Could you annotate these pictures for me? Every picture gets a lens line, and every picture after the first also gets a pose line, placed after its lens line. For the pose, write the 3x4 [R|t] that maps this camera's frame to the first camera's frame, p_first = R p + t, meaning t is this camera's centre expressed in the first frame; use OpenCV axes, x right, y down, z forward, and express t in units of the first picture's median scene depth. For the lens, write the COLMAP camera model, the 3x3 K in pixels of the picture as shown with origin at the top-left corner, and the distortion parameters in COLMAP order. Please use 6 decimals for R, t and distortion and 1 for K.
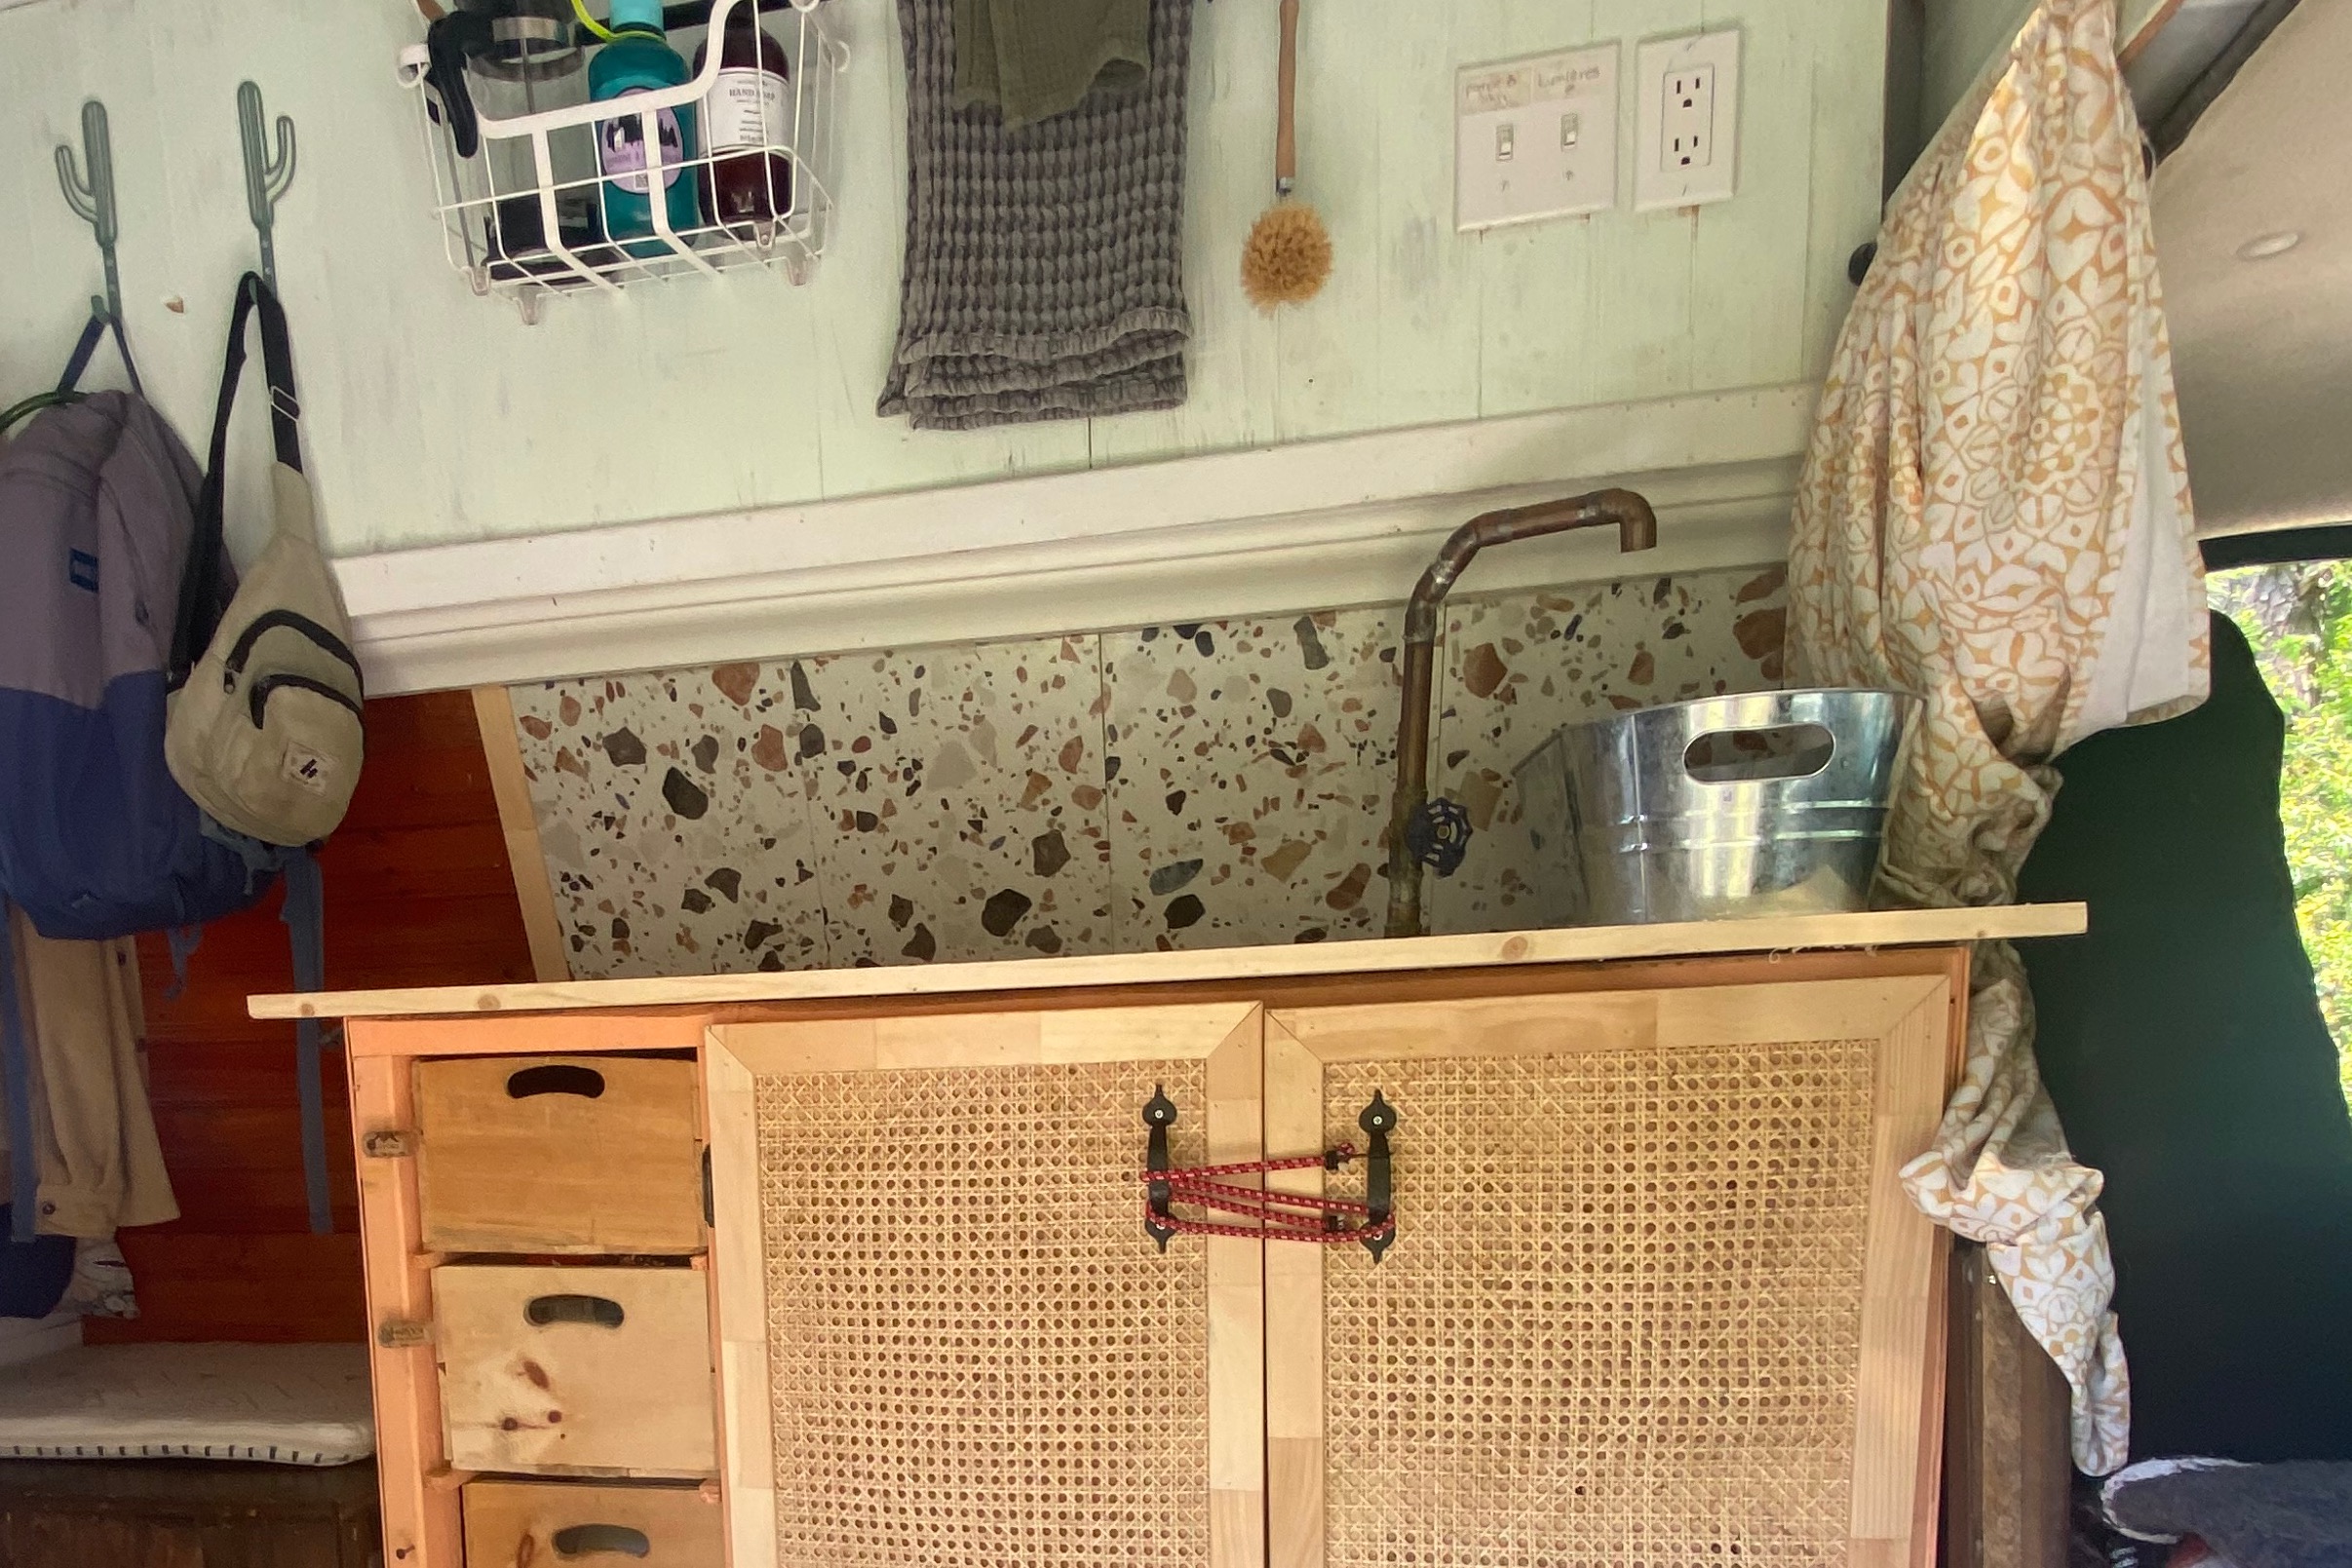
lens RADIAL K [[1151.1, 0, 1177.6], [0, 1151.1, 789.3], [0, 0, 1]] dist [-0.015996, 0.000474]
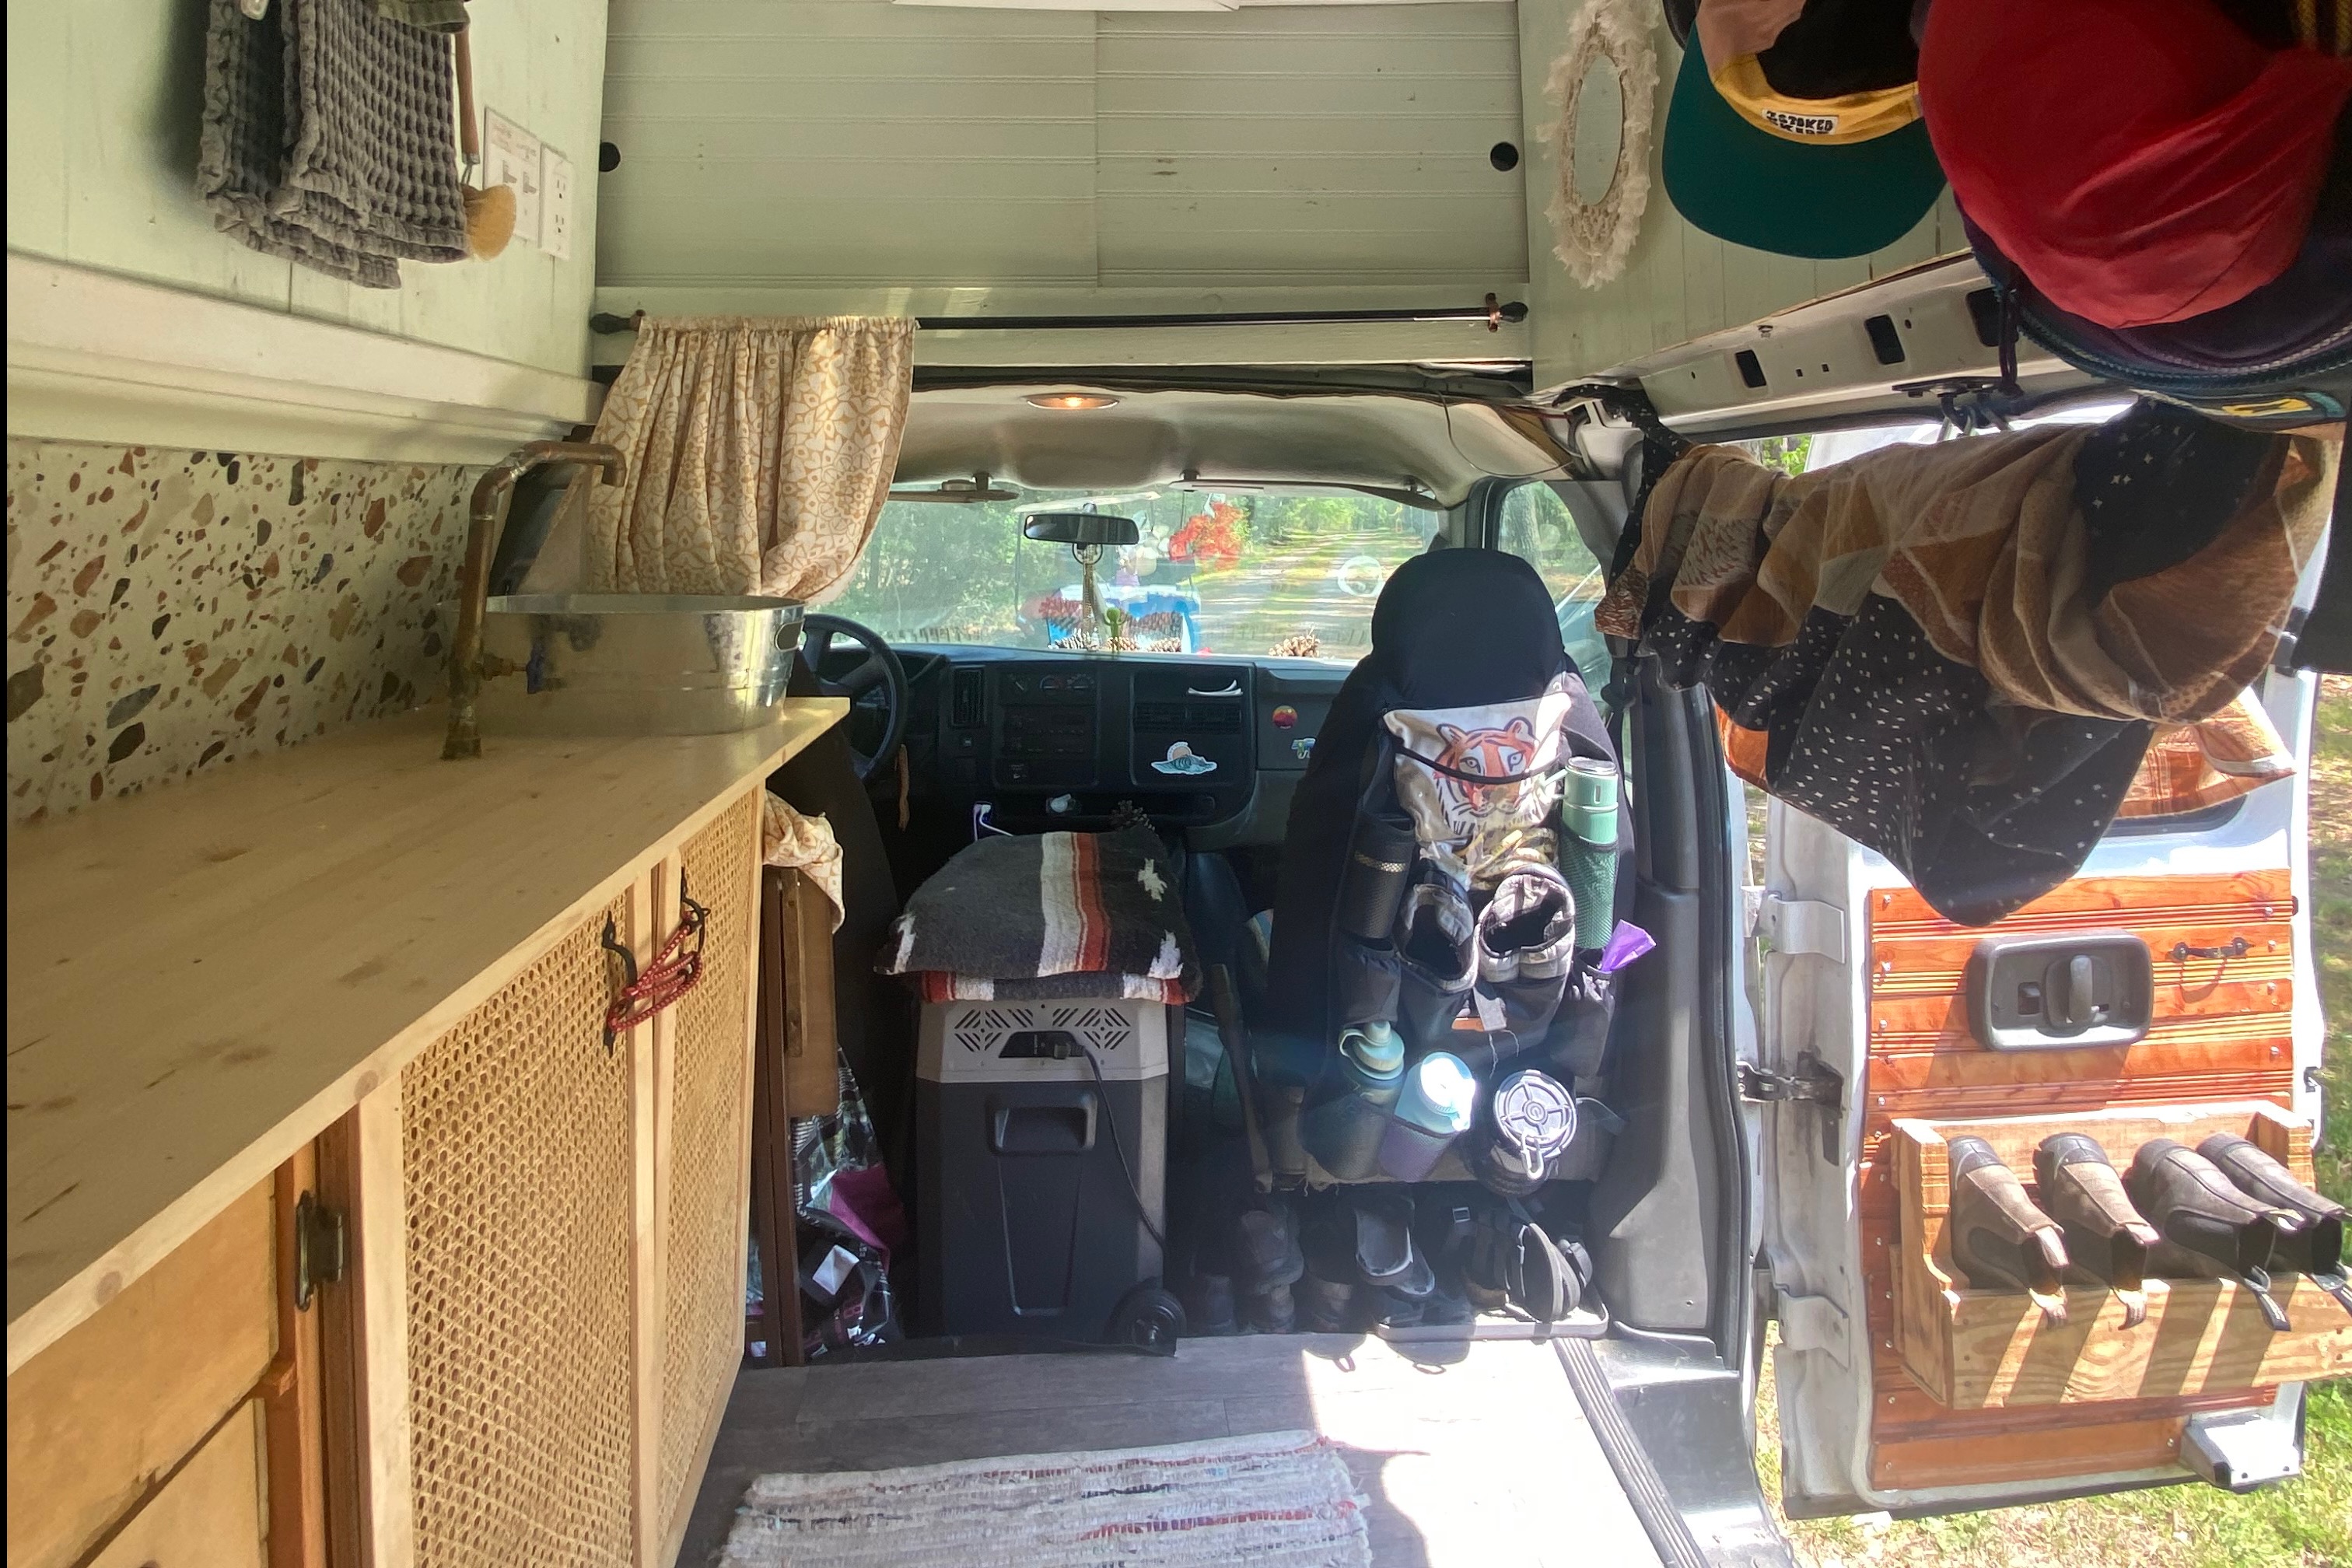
lens RADIAL K [[1151.2, 0, 1178.2], [0, 1151.2, 784.1], [0, 0, 1]] dist [-0.015996, 0.000474]
pose [[-0.221867, -0.156505, 0.962435, -1.175582], [0.011203, 0.986561, 0.163011, -0.004340], [-0.975013, 0.046949, -0.217132, 0.375700]]
